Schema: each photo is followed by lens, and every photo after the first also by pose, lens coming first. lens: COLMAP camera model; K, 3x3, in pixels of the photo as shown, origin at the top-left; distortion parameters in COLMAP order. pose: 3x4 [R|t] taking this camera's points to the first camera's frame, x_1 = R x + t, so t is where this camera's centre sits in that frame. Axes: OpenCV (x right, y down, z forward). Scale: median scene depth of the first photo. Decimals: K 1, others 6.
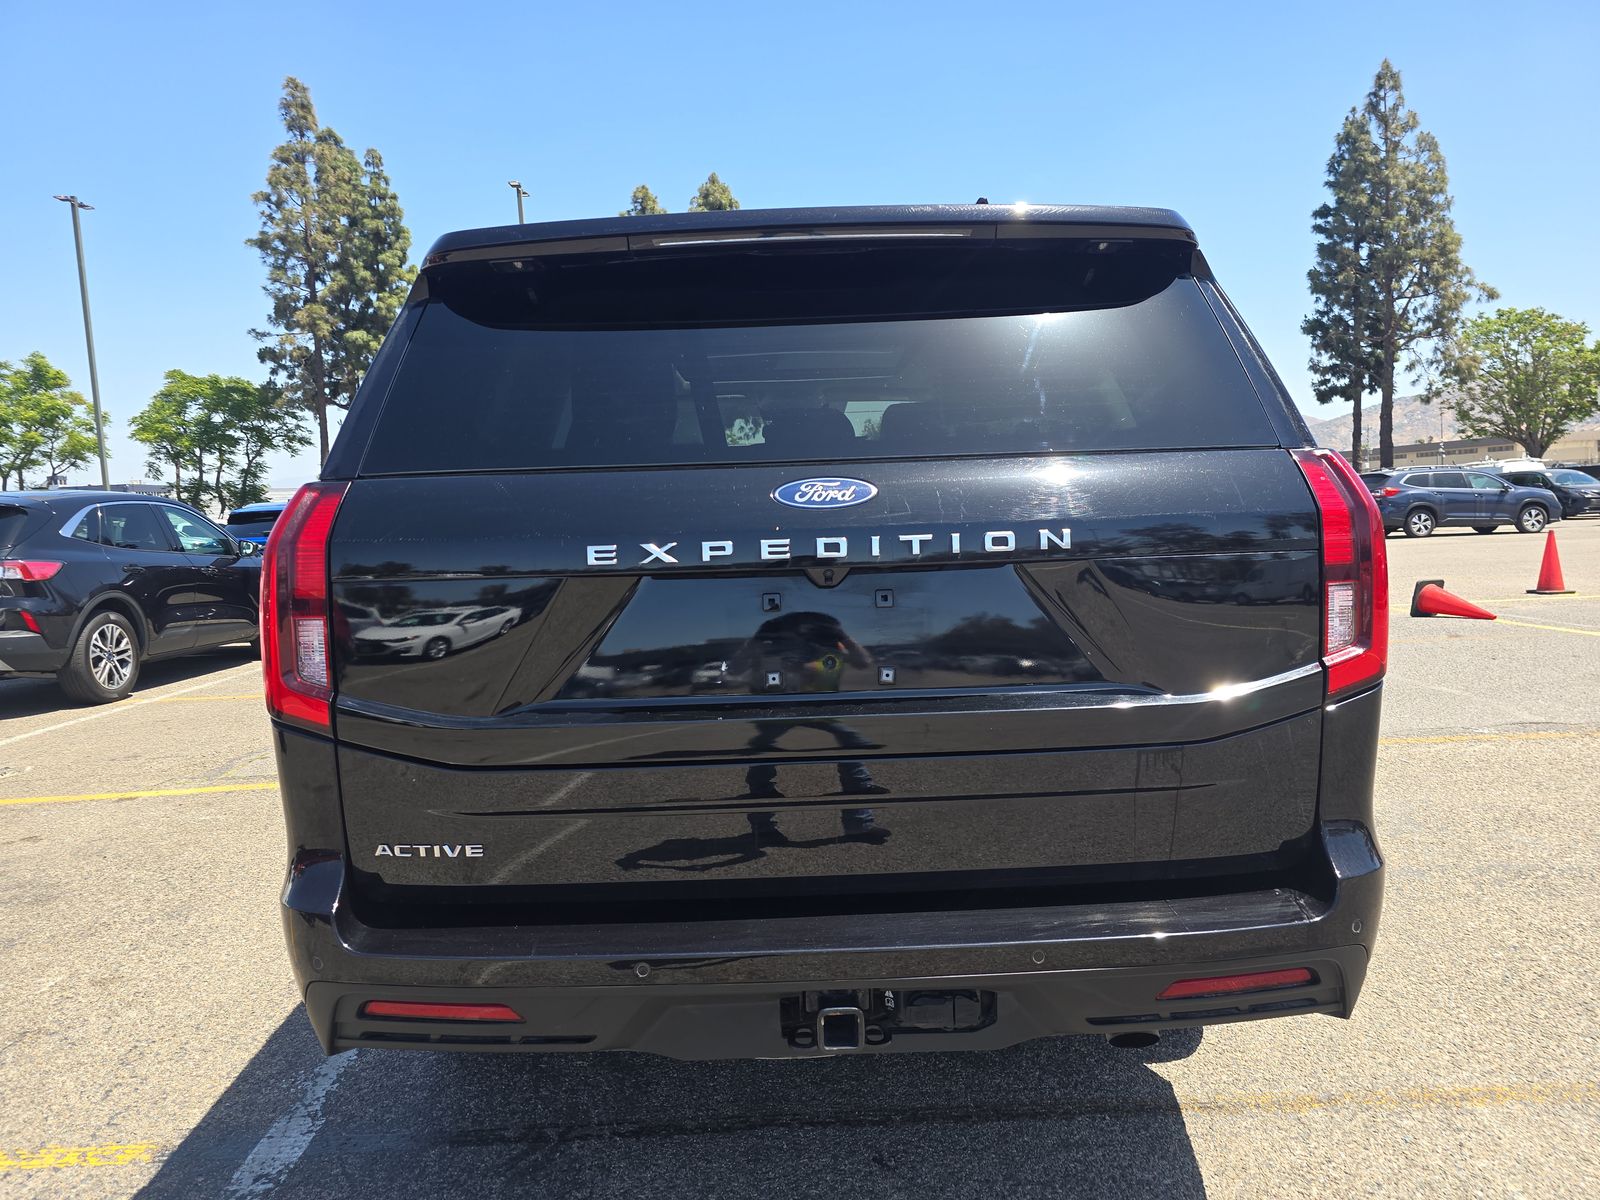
lens RADIAL K [[1069.7, 0, 800.0], [0, 1069.7, 600.0], [0, 0, 1]] dist [0.000512, -0.003899]
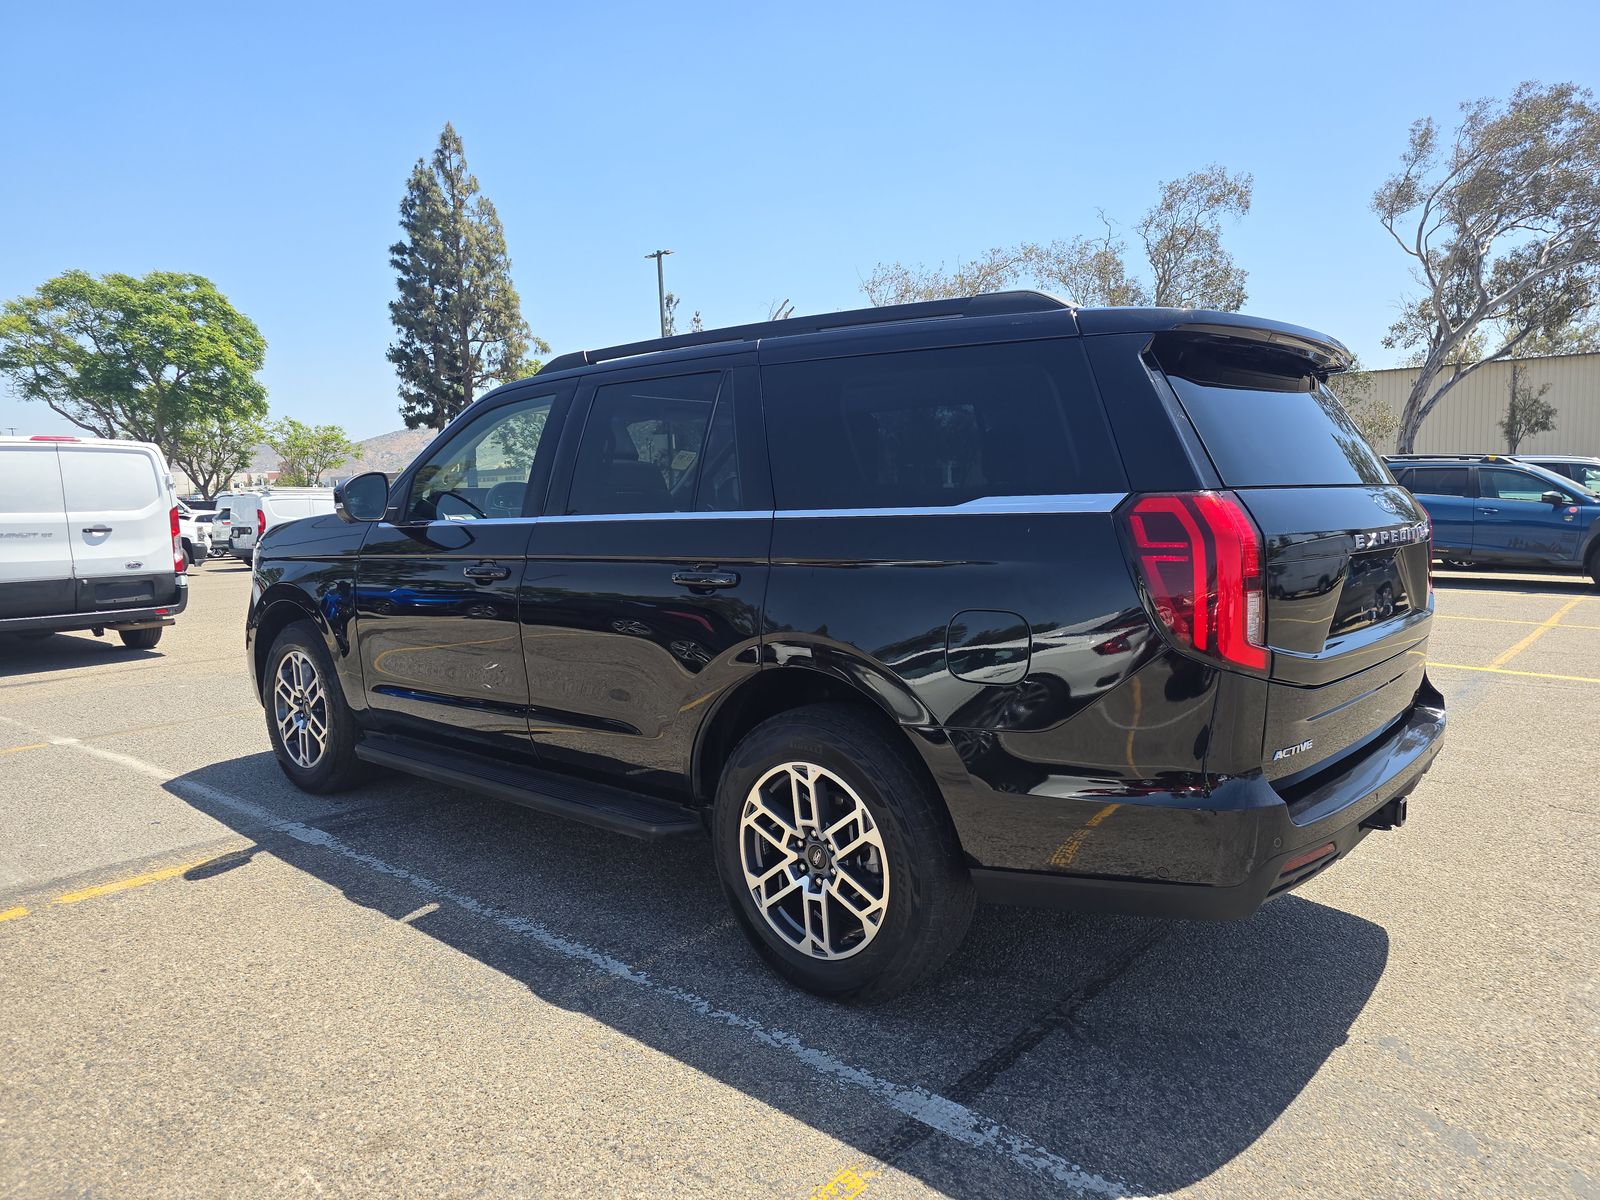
lens RADIAL K [[1080.4, 0, 764.0], [0, 1080.4, 600.9], [0, 0, 1]] dist [-0.005016, -0.001487]
pose [[0.669938, -0.039252, 0.741379, -0.157948], [0.051876, 0.998636, 0.005995, -0.001084], [-0.740603, 0.034443, 0.671060, 0.045144]]
